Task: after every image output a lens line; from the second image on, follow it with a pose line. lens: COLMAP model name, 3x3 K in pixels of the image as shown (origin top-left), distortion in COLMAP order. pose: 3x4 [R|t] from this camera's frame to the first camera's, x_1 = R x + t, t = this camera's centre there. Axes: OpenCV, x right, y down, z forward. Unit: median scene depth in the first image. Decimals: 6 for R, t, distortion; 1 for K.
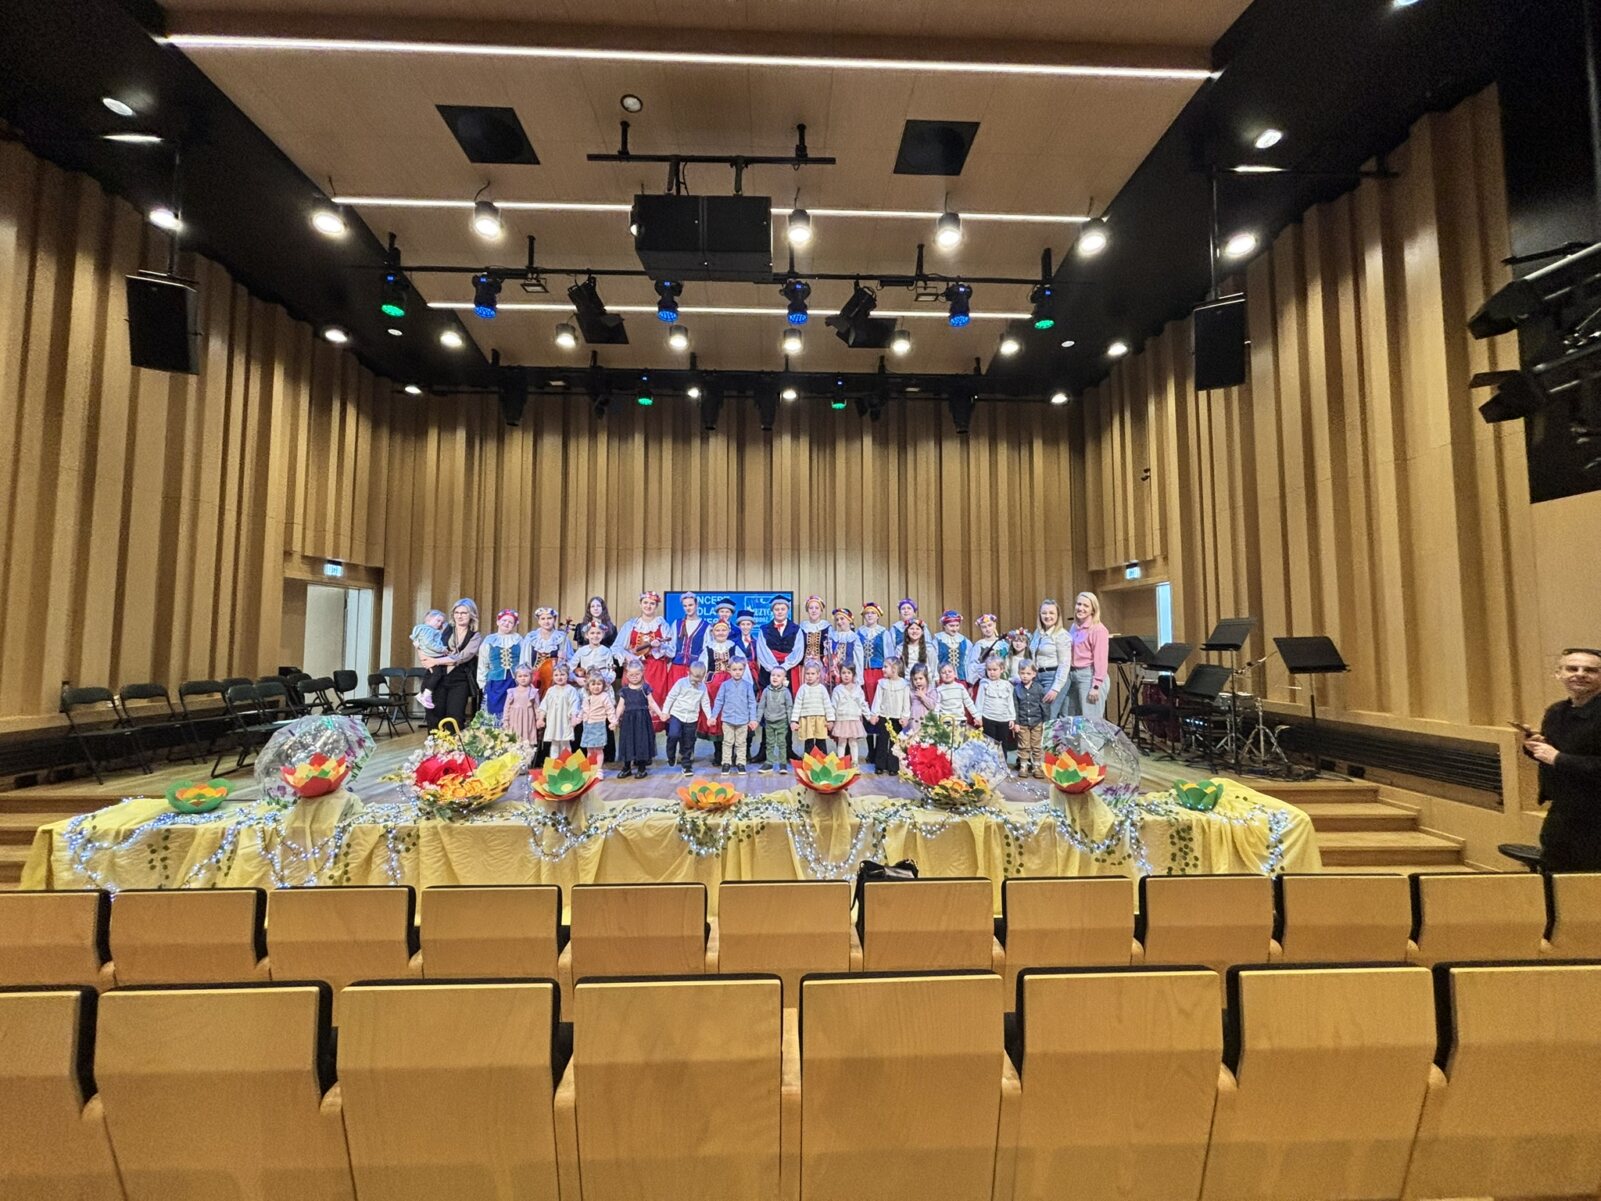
lens RADIAL K [[653.4, 0, 804.7], [0, 653.4, 595.4], [0, 0, 1]] dist [0.000091, -0.000023]
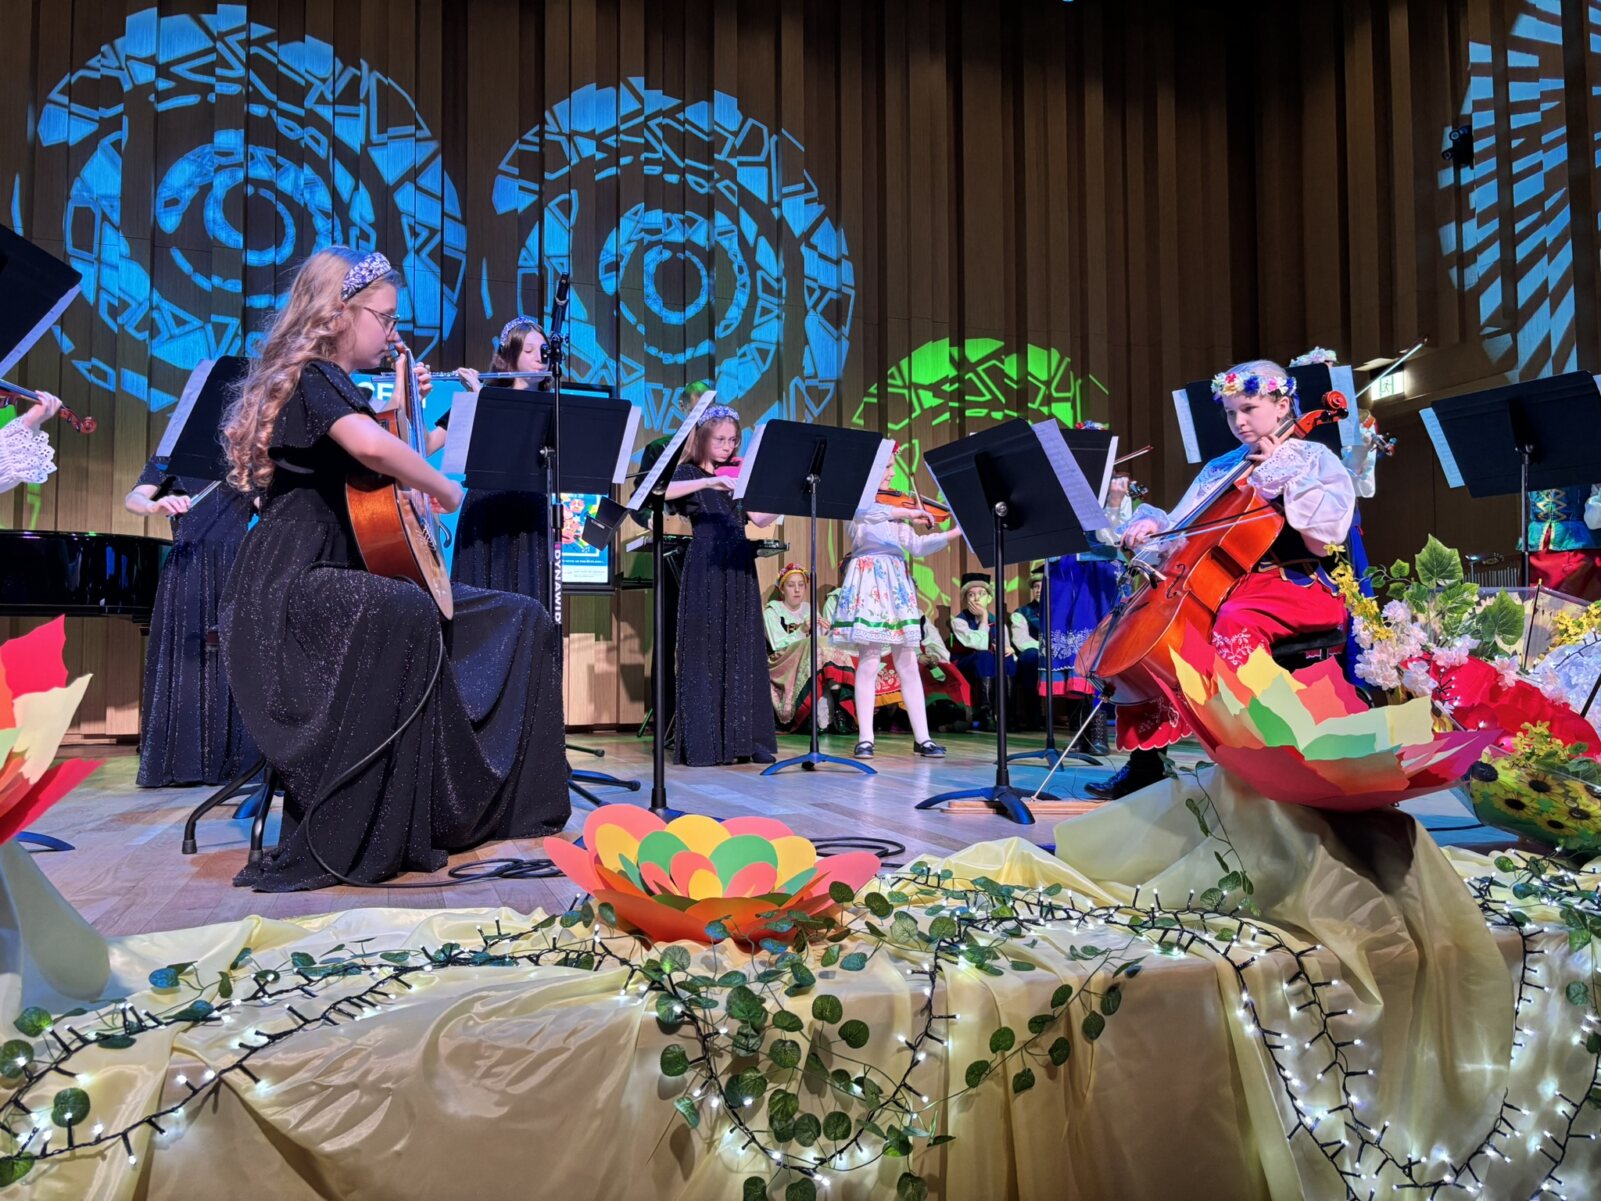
lens RADIAL K [[1197.7, 0, 799.2], [0, 1197.7, 596.8], [0, 0, 1]] dist [0.042819, -0.042959]
pose [[0.957596, 0.012482, 0.287844, -0.212785], [-0.013189, 0.999913, 0.000516, 0.213510], [-0.287812, -0.004291, 0.957677, 0.614240]]
